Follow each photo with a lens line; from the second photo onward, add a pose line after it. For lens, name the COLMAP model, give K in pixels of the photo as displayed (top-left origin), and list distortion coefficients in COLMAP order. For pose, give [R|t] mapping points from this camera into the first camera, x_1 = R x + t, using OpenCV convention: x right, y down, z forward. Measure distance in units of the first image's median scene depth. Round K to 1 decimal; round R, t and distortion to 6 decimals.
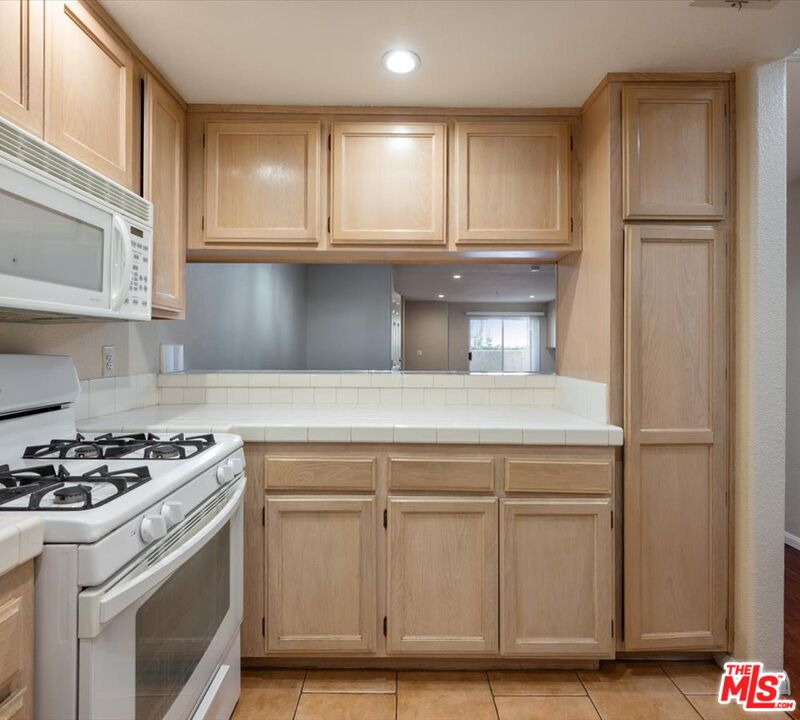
lens RADIAL K [[433.2, 0, 401.4], [0, 433.2, 346.0], [0, 0, 1]] dist [-0.000649, -0.000443]
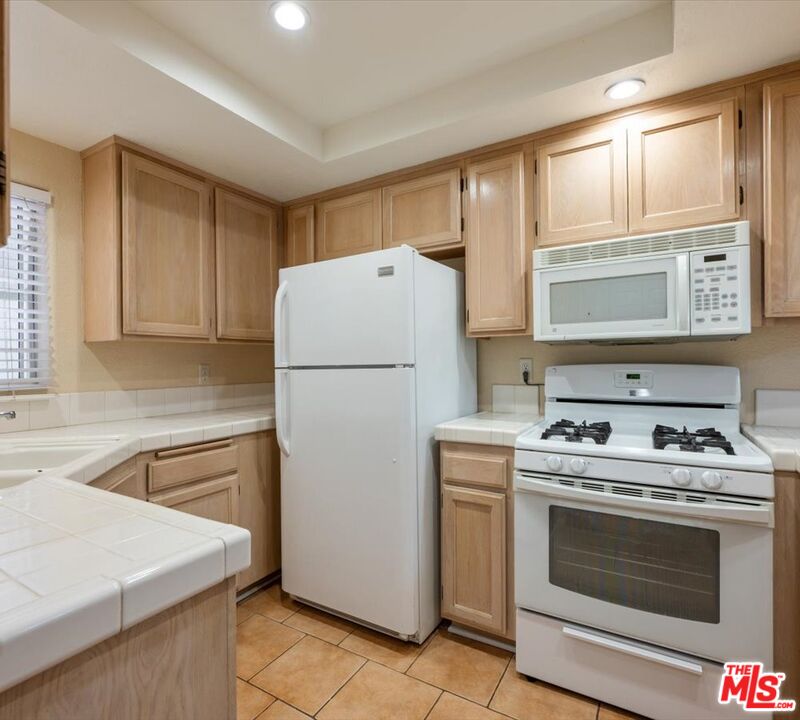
lens RADIAL K [[434.4, 0, 398.9], [0, 434.4, 357.3], [0, 0, 1]] dist [-0.001842, -0.000457]
pose [[-0.519362, -0.006137, -0.854533, 0.777587], [0.009748, 0.999867, -0.013105, 0.006242], [0.854499, -0.015136, -0.519232, 0.844548]]
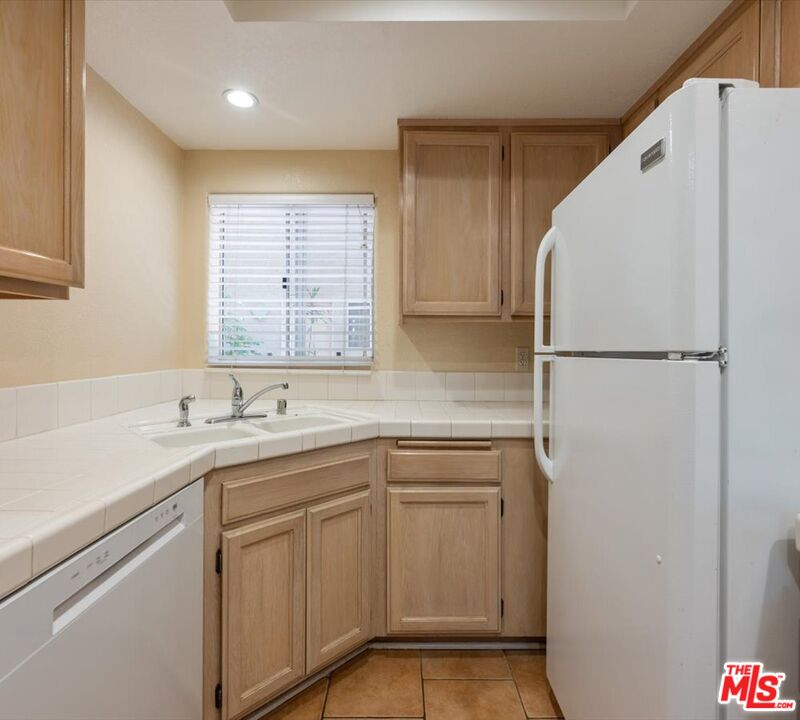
lens RADIAL K [[433.2, 0, 401.4], [0, 433.2, 346.0], [0, 0, 1]] dist [-0.000649, -0.000443]
pose [[-0.999915, -0.006119, 0.011545, 0.048249], [-0.006147, 0.999978, -0.002413, 0.006315], [-0.011530, -0.002484, -0.999930, 0.760796]]
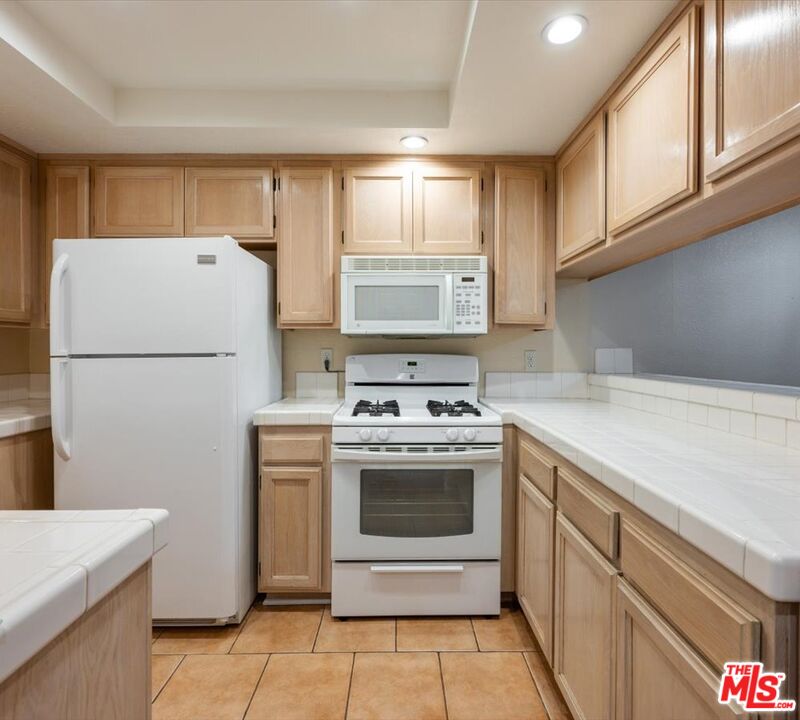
lens RADIAL K [[433.2, 0, 401.4], [0, 433.2, 346.0], [0, 0, 1]] dist [-0.000649, -0.000443]
pose [[0.004065, -0.011466, -0.999926, 0.974821], [0.000738, 0.999934, -0.011463, 0.004440], [0.999991, -0.000691, 0.004074, 0.714848]]
